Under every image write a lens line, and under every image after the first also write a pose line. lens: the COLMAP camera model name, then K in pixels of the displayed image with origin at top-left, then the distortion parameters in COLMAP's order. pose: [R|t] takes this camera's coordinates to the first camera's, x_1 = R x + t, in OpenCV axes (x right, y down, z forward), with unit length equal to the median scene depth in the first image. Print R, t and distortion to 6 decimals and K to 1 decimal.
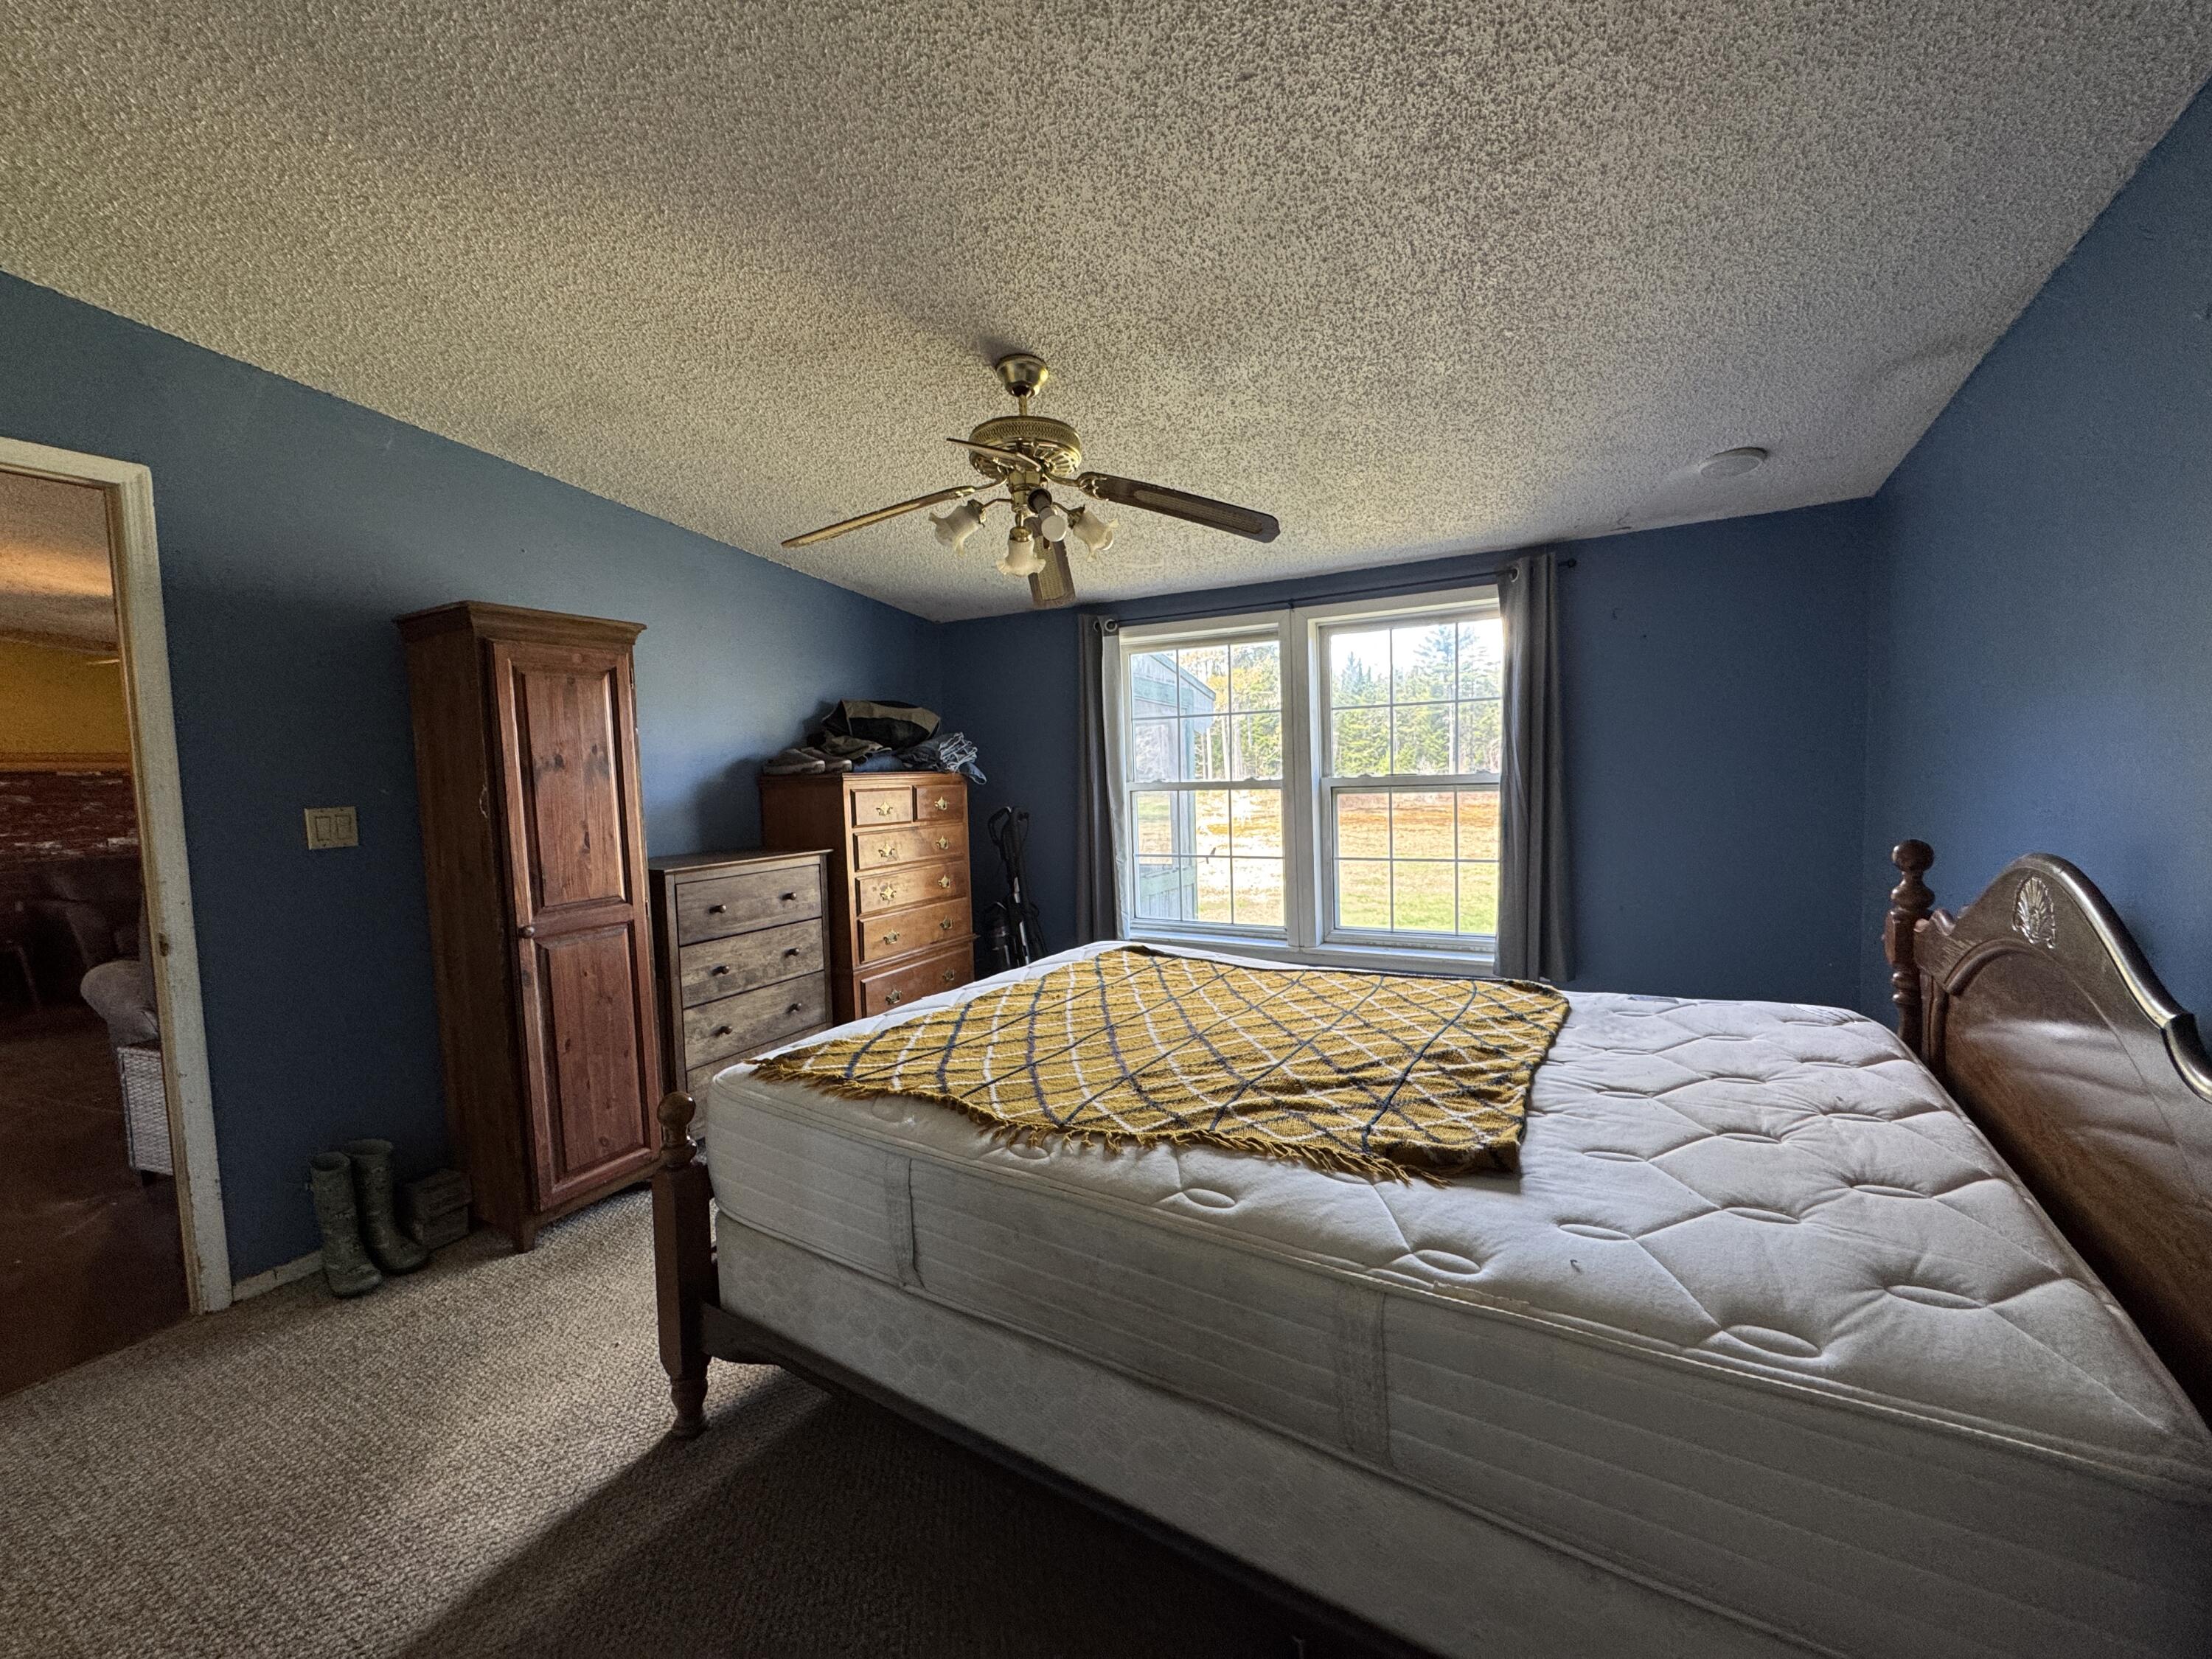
lens RADIAL K [[884.8, 0, 1110.8], [0, 884.8, 836.9], [0, 0, 1]] dist [-0.002881, 0.000247]
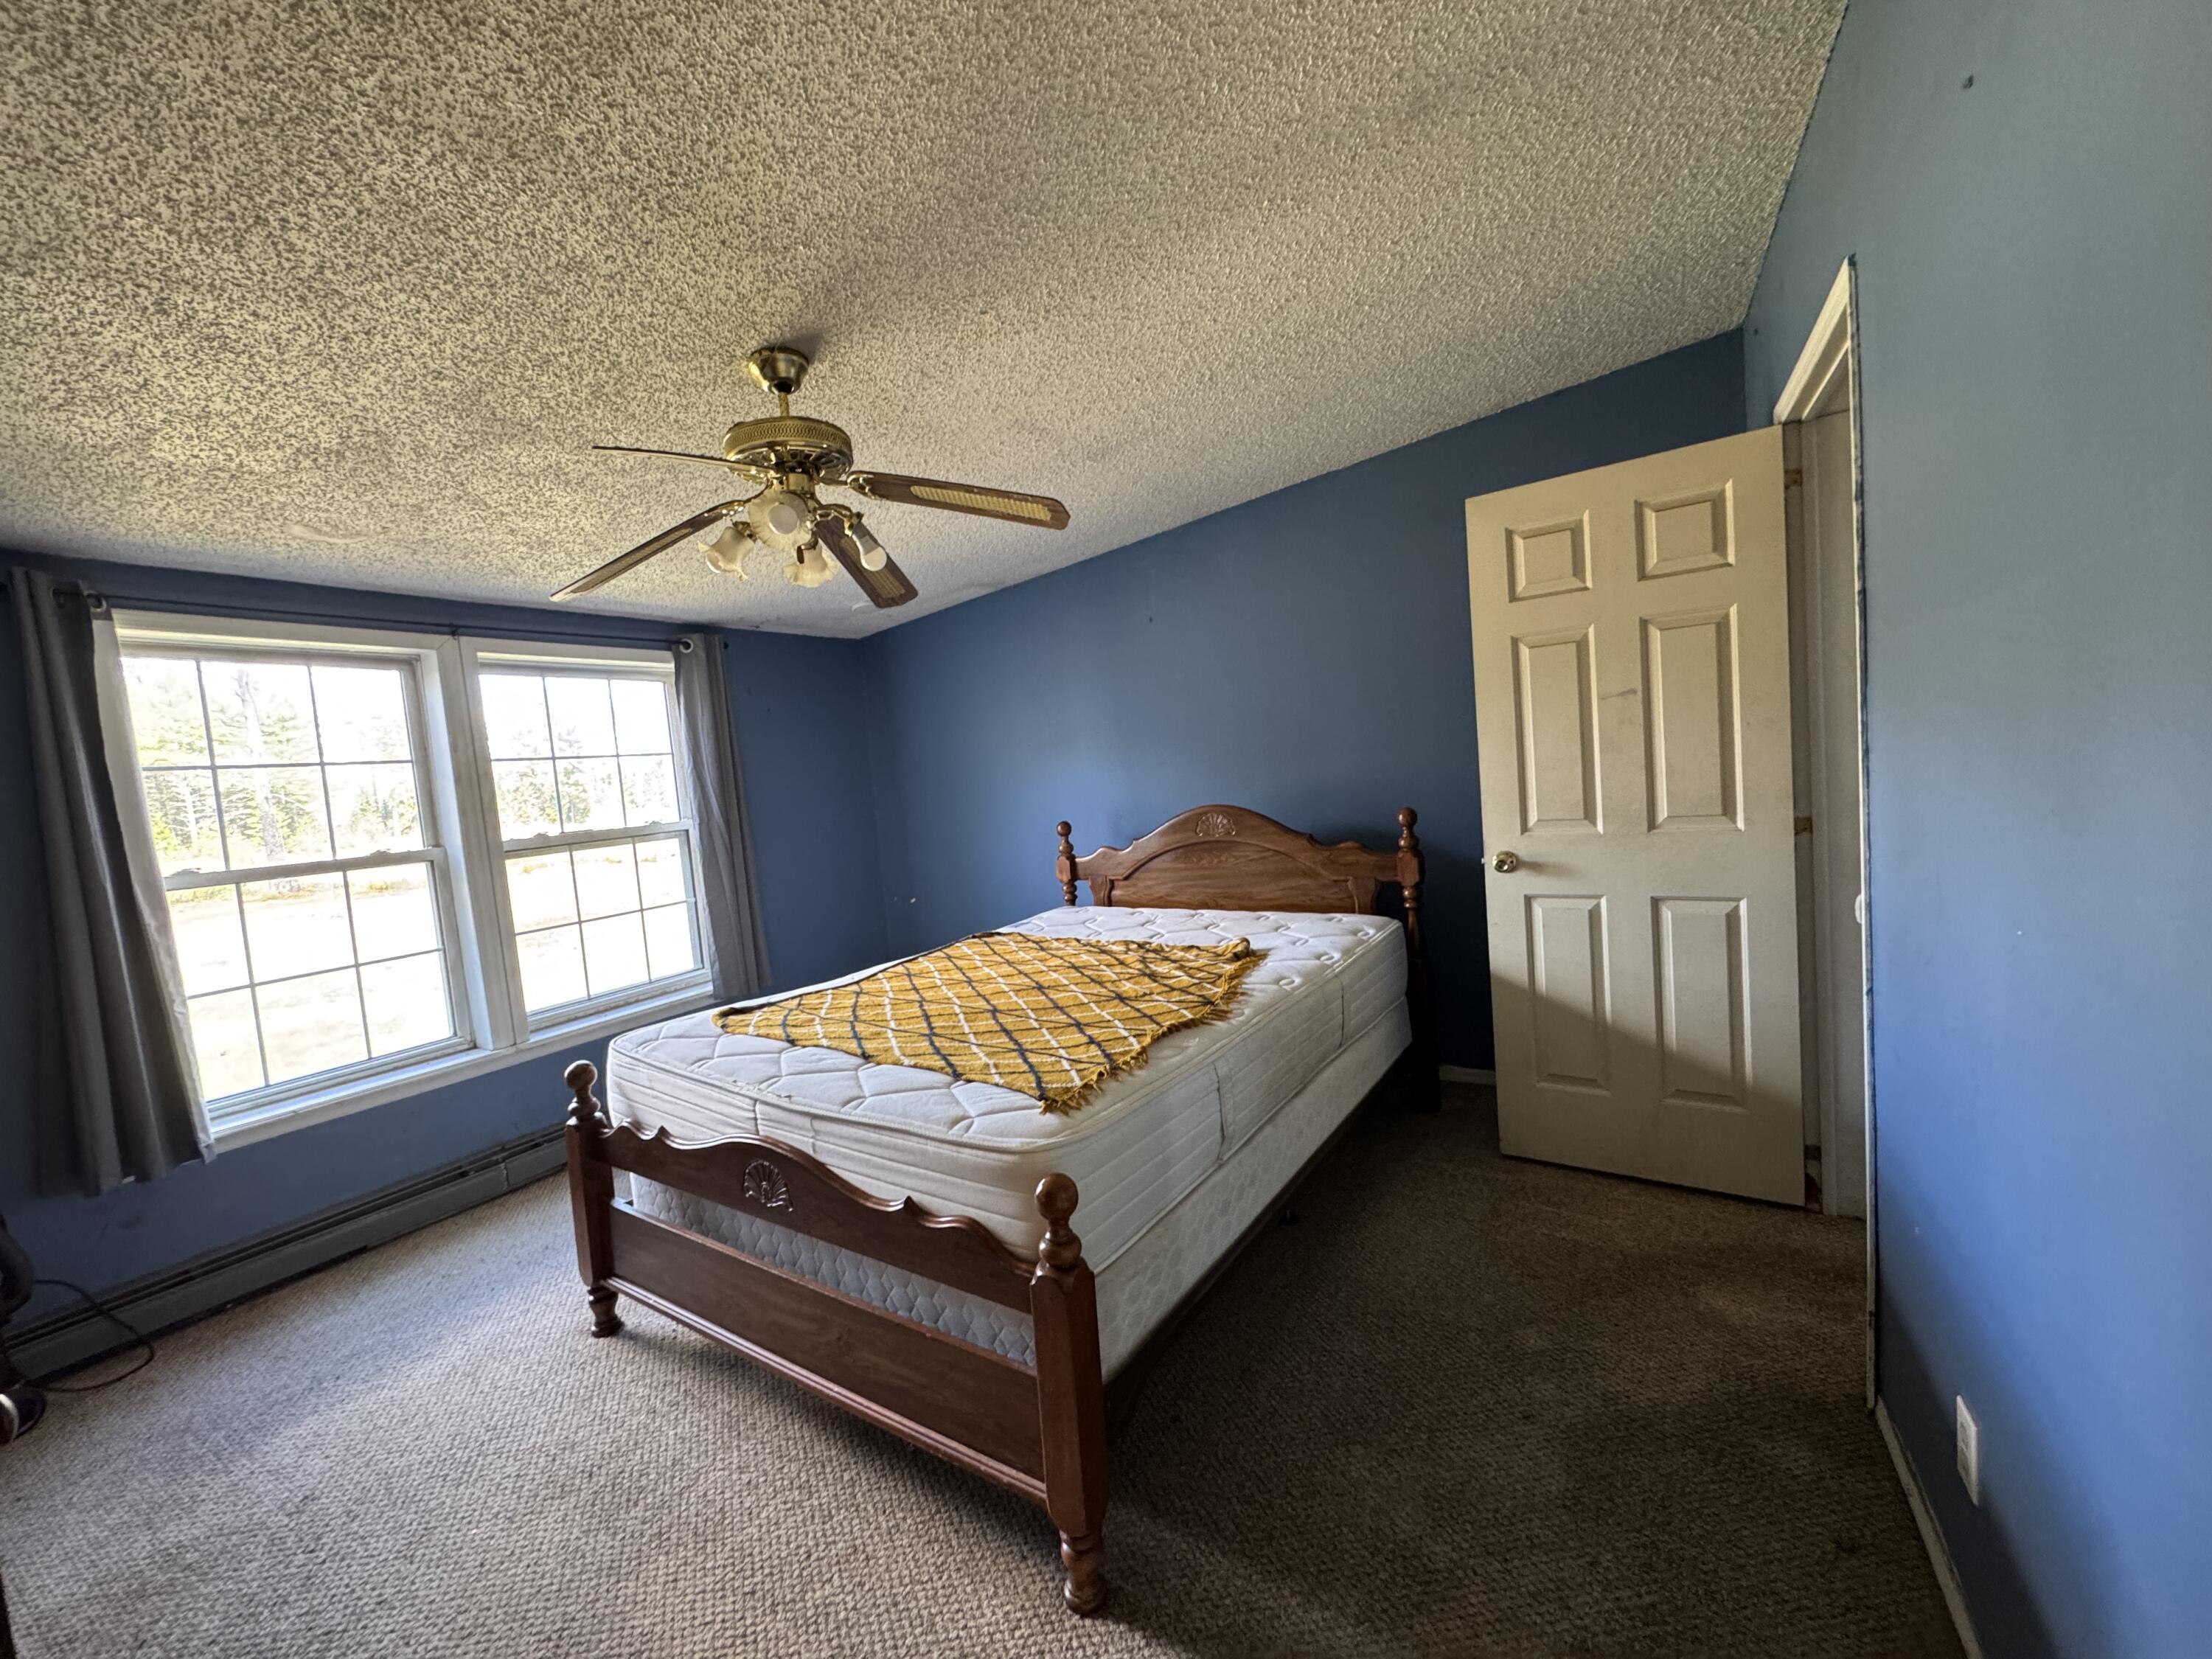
lens RADIAL K [[884.8, 0, 1094.6], [0, 884.8, 834.3], [0, 0, 1]] dist [-0.002881, 0.000247]
pose [[0.042516, -0.047147, 0.997983, -0.601043], [0.153885, 0.987275, 0.040085, -0.020021], [-0.987174, 0.151871, 0.049230, 0.413016]]
